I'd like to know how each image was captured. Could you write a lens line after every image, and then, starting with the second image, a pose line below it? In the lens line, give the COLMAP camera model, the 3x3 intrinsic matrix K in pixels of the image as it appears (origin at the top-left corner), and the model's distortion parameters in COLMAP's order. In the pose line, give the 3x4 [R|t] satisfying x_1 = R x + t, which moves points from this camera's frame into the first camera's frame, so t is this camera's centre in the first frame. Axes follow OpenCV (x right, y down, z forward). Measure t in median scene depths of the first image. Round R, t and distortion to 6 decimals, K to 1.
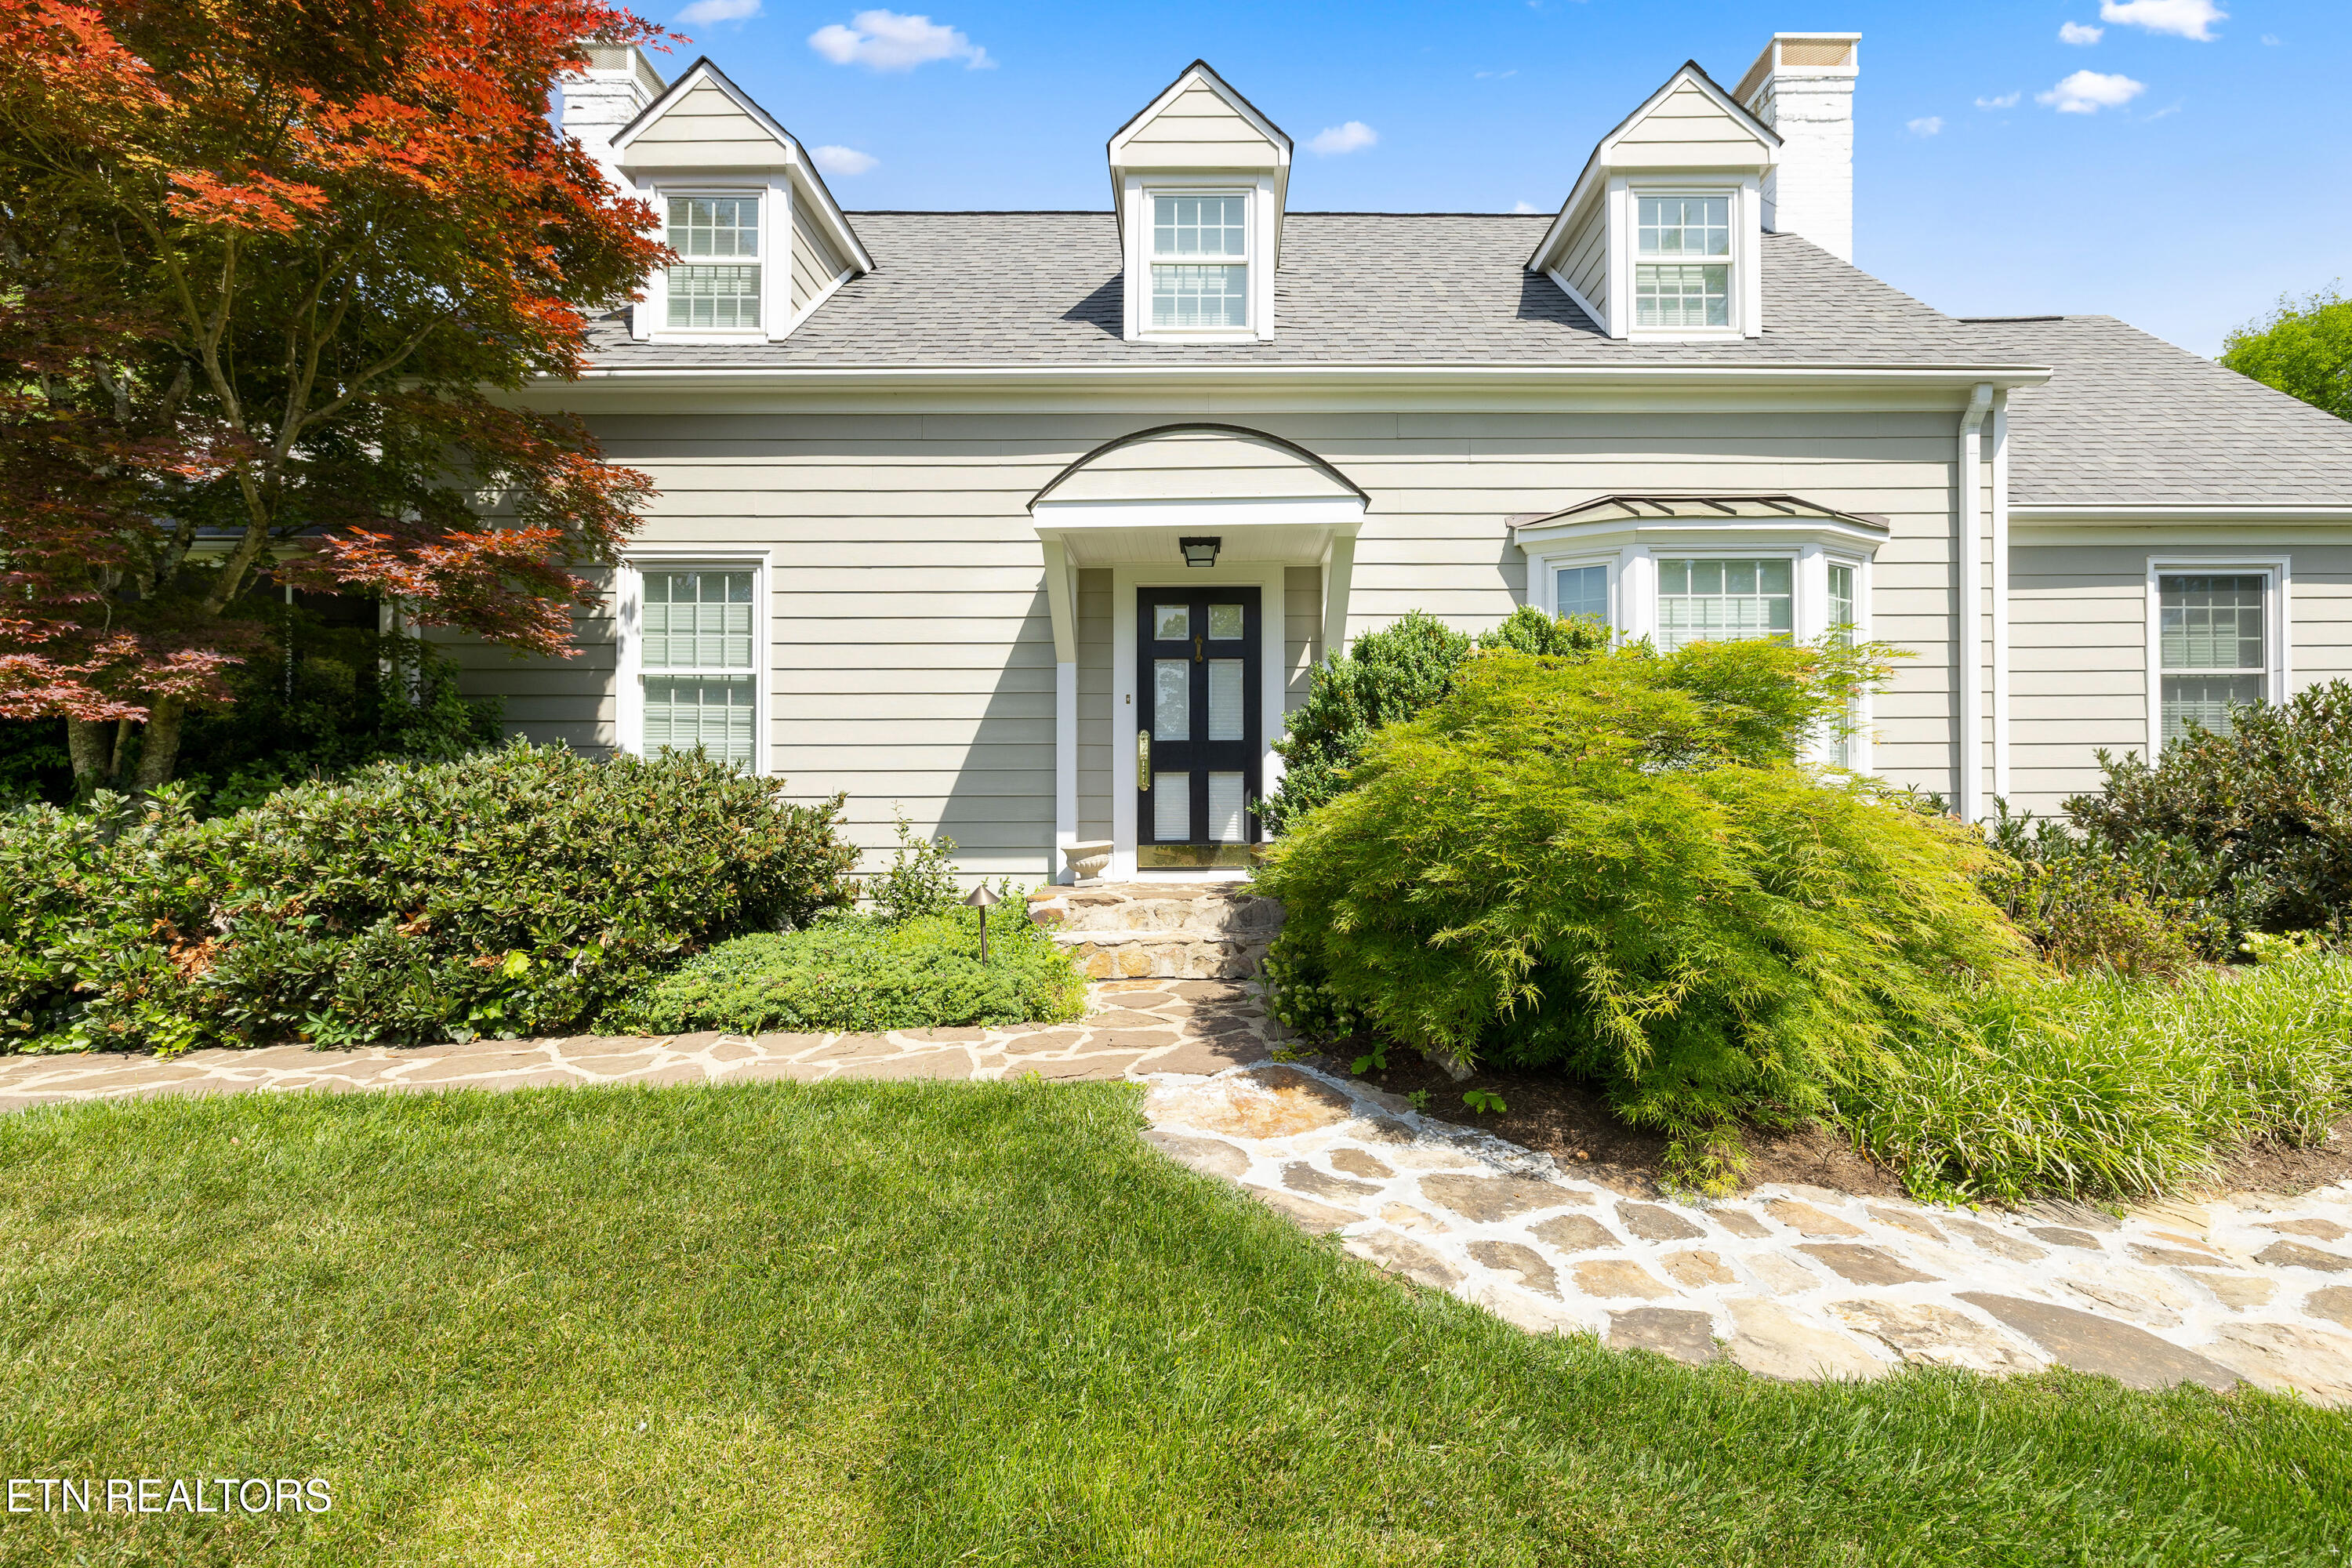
lens RADIAL K [[1121.3, 0, 1176.0], [0, 1121.3, 784.0], [0, 0, 1]] dist [-0.000081, 0.000010]
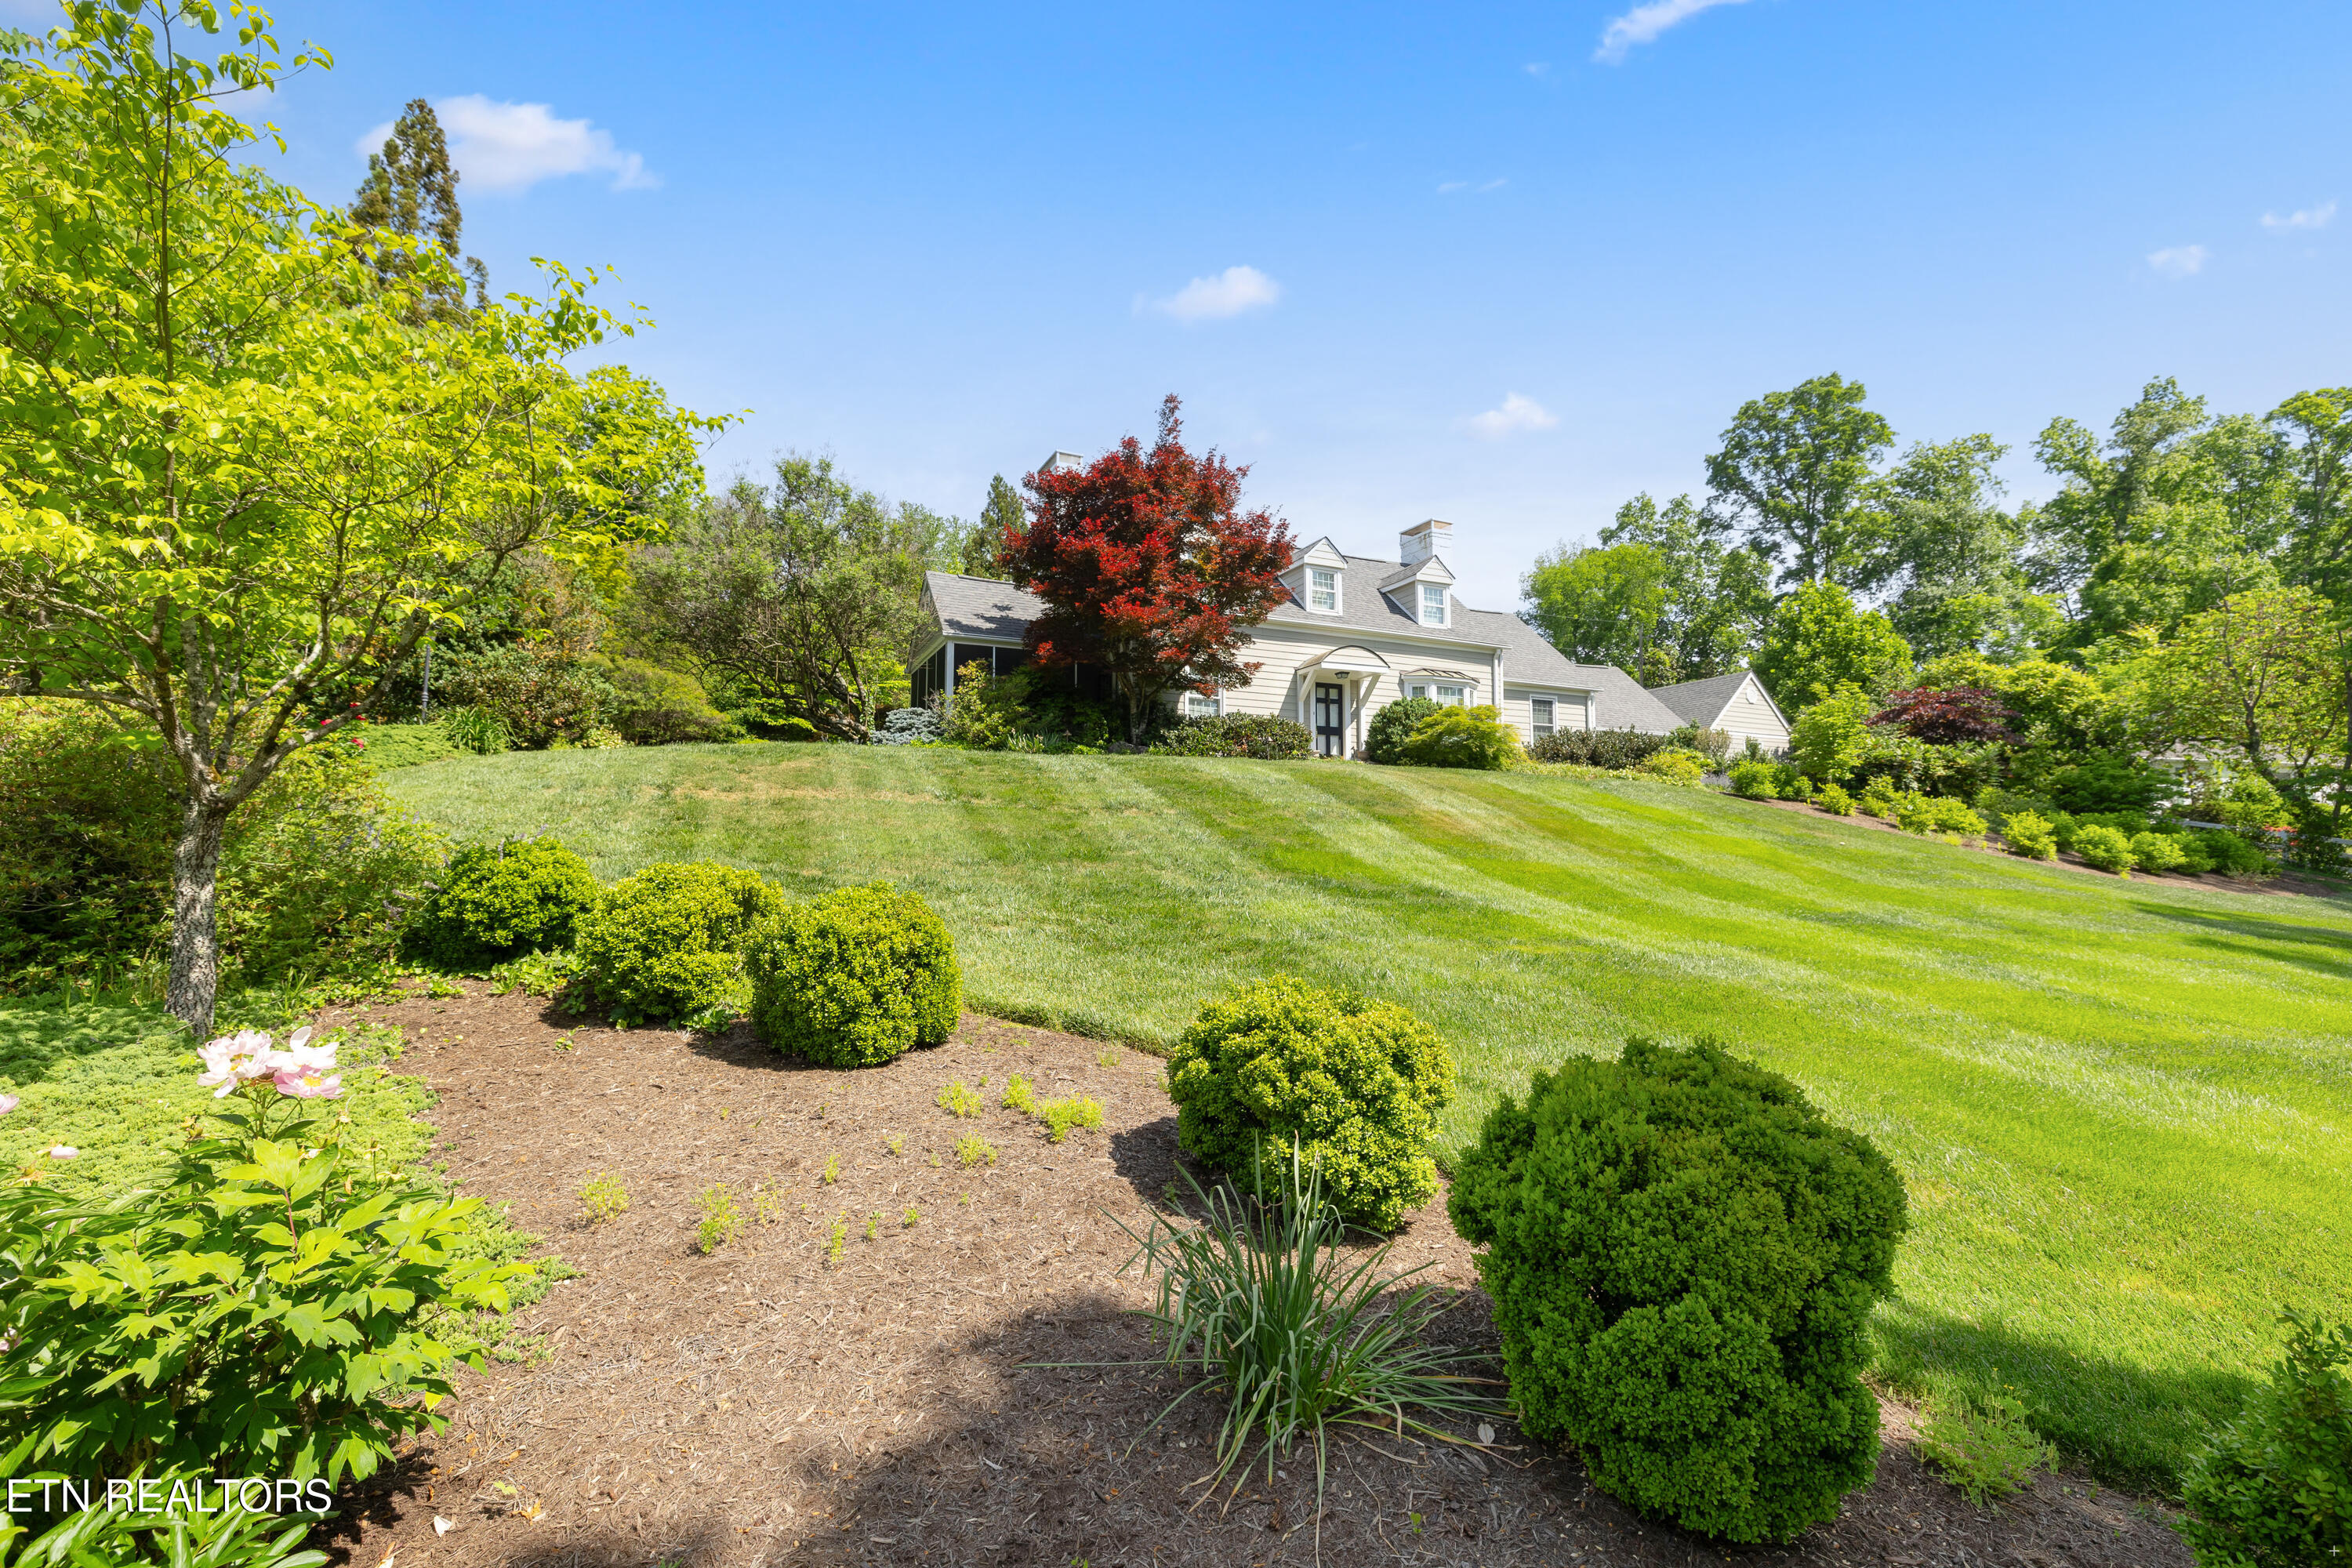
lens RADIAL K [[1121.3, 0, 1176.0], [0, 1121.3, 784.0], [0, 0, 1]] dist [-0.000081, 0.000010]
pose [[0.896488, 0.036043, 0.441600, -1.971599], [-0.004185, 0.997330, -0.072905, 0.403712], [-0.443049, 0.063510, 0.894245, -1.945708]]
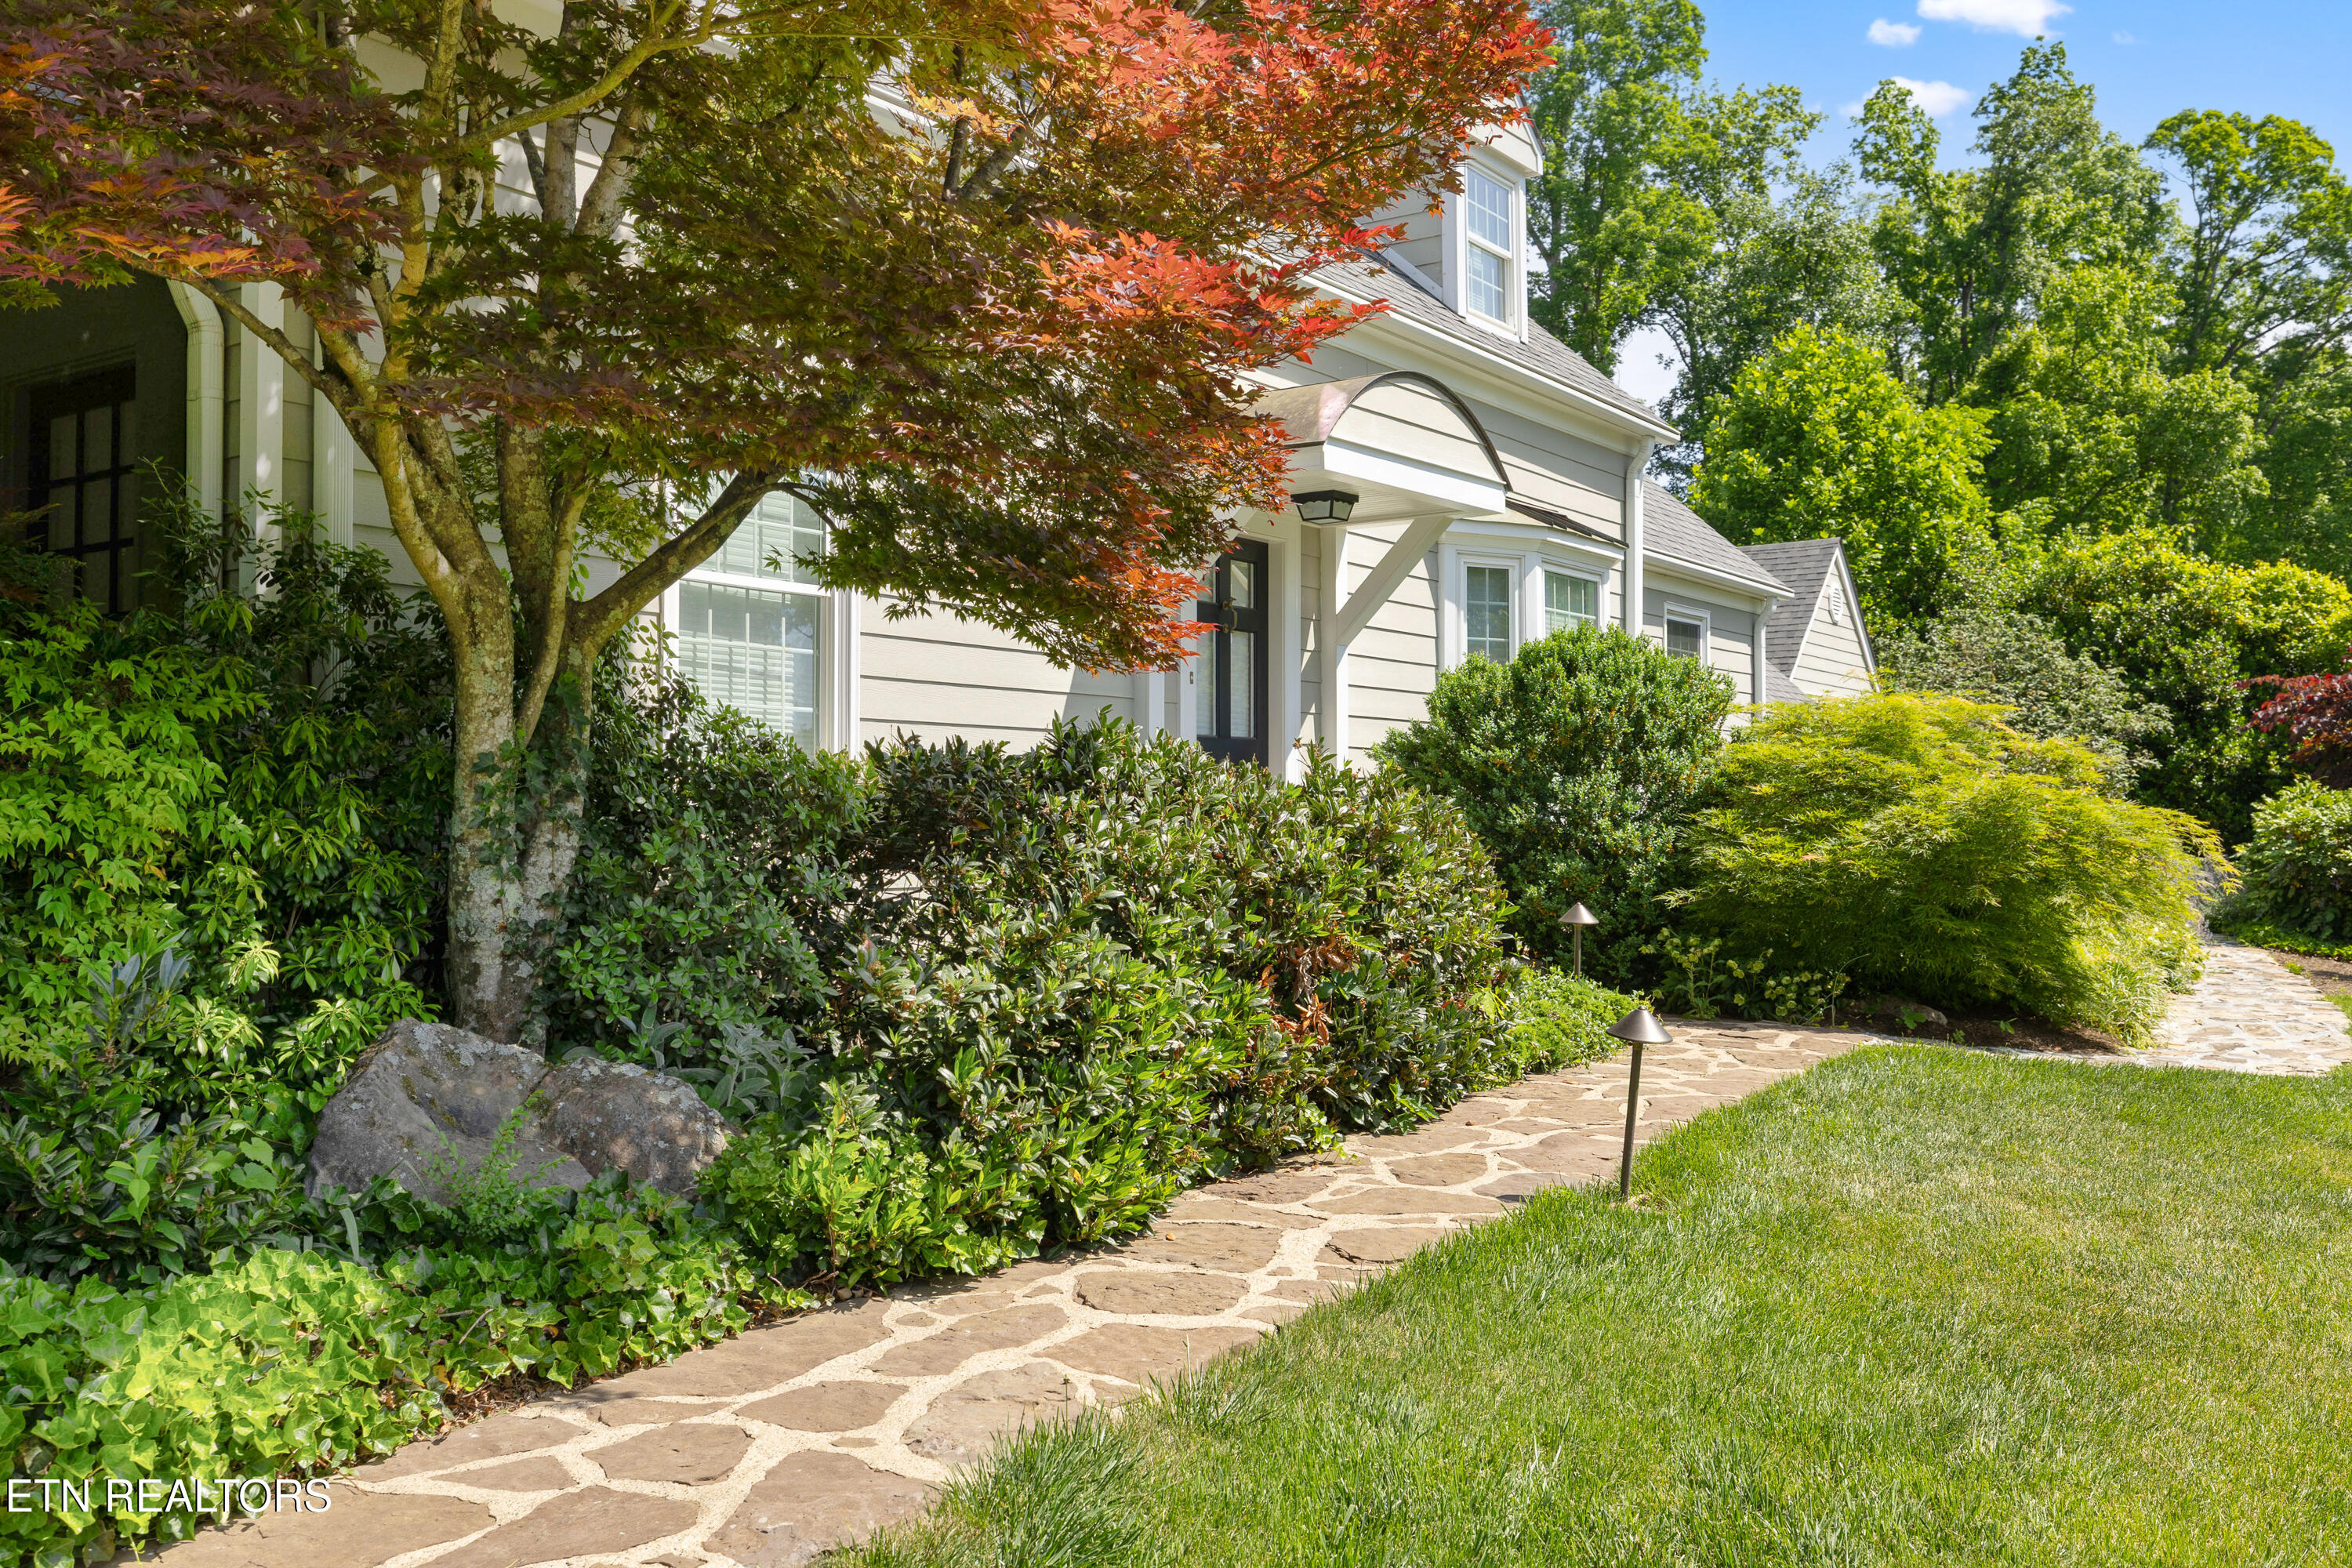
lens RADIAL K [[2223.9, 0, 1176.0], [0, 2223.9, 784.0], [0, 0, 1]] dist [0.000869, 0.000665]
pose [[0.566977, 0.022126, 0.823436, -1.295503], [-0.004759, 0.999711, -0.023585, 0.035570], [-0.823720, 0.009454, 0.566918, 0.140004]]
